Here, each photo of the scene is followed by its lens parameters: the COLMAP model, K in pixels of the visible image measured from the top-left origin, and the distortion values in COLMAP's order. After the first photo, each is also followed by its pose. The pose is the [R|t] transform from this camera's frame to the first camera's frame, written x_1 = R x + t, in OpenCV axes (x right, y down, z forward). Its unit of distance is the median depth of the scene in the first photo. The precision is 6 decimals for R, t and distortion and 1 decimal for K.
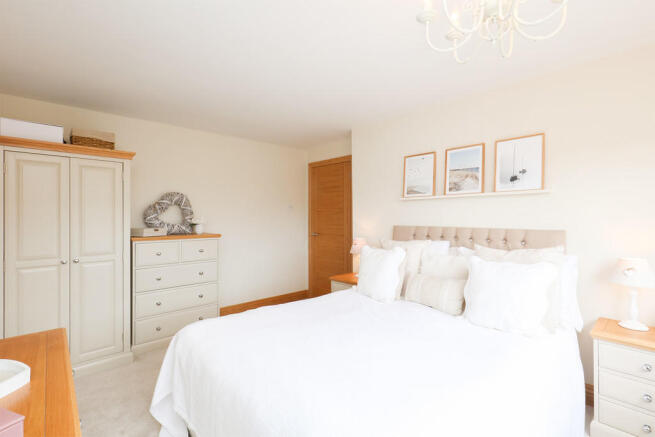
lens RADIAL K [[298.1, 0, 319.4], [0, 298.1, 219.1], [0, 0, 1]] dist [-0.002269, -0.000323]
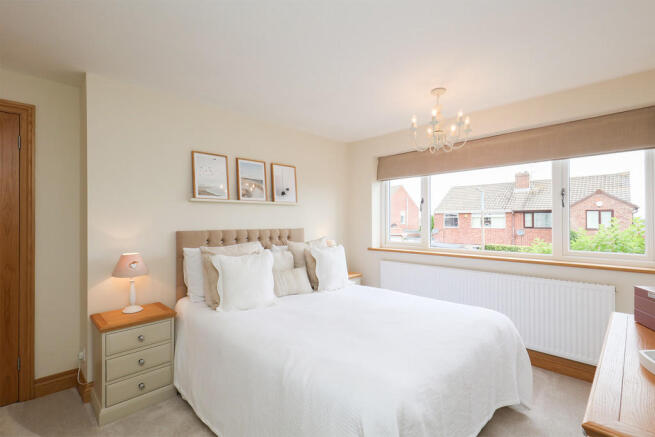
lens RADIAL K [[298.1, 0, 319.4], [0, 298.1, 219.1], [0, 0, 1]] dist [-0.002269, -0.000323]
pose [[-0.049507, 0.003282, 0.998768, -0.682937], [0.009651, 0.999949, -0.002807, -0.006627], [-0.998727, 0.009500, -0.049536, 0.789591]]
